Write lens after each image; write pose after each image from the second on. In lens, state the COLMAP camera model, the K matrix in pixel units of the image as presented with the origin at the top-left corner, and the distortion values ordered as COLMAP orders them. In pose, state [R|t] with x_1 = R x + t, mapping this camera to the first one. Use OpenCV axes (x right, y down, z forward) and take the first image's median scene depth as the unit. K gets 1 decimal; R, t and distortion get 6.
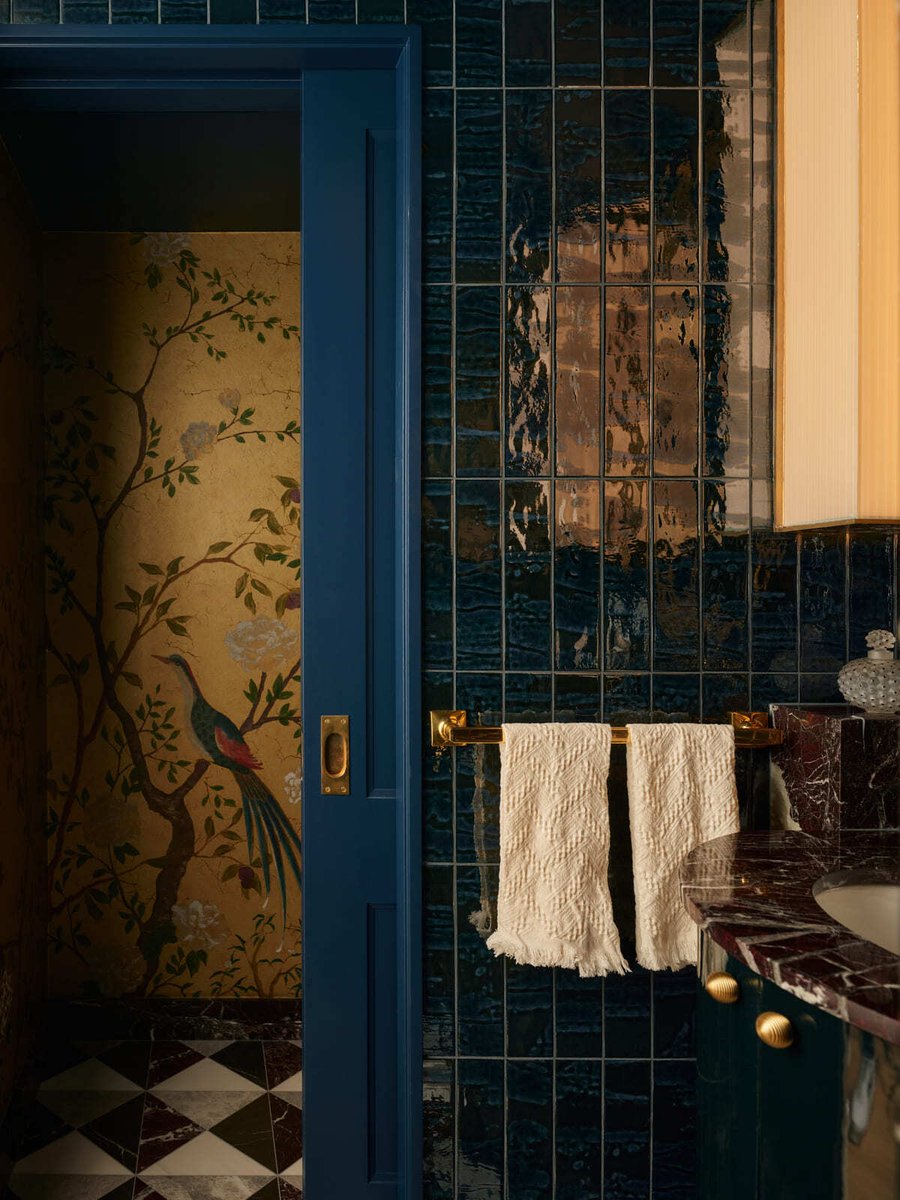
lens RADIAL K [[998.8, 0, 450.0], [0, 998.8, 600.0], [0, 0, 1]] dist [0.035750, -0.006016]
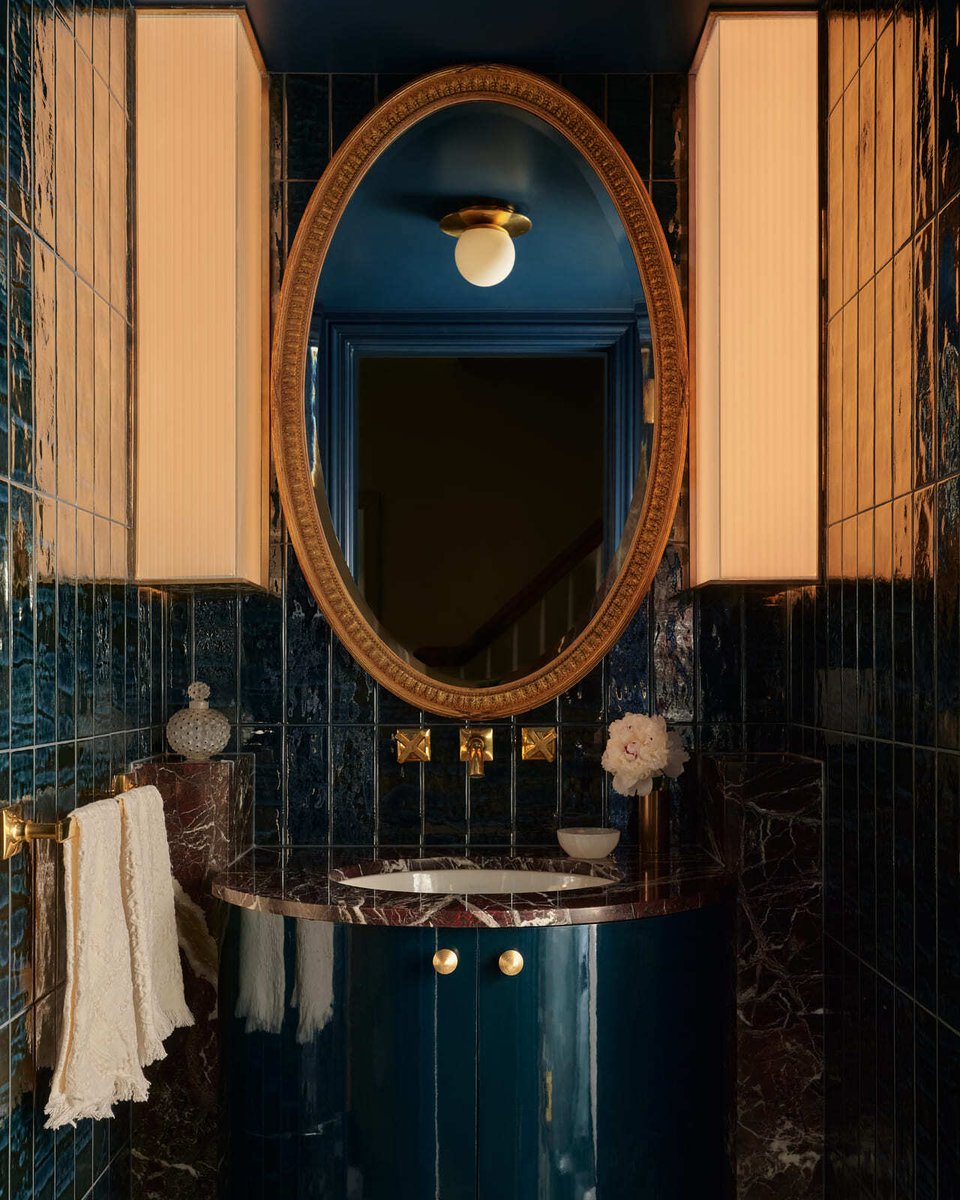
lens RADIAL K [[1258.5, 0, 480.0], [0, 1258.5, 600.0], [0, 0, 1]] dist [0.064923, 0.005273]
pose [[-0.017004, 0.055603, 0.998308, -0.972489], [0.013272, 0.998377, -0.055381, 0.020946], [-0.999767, 0.012308, -0.017715, 0.734068]]
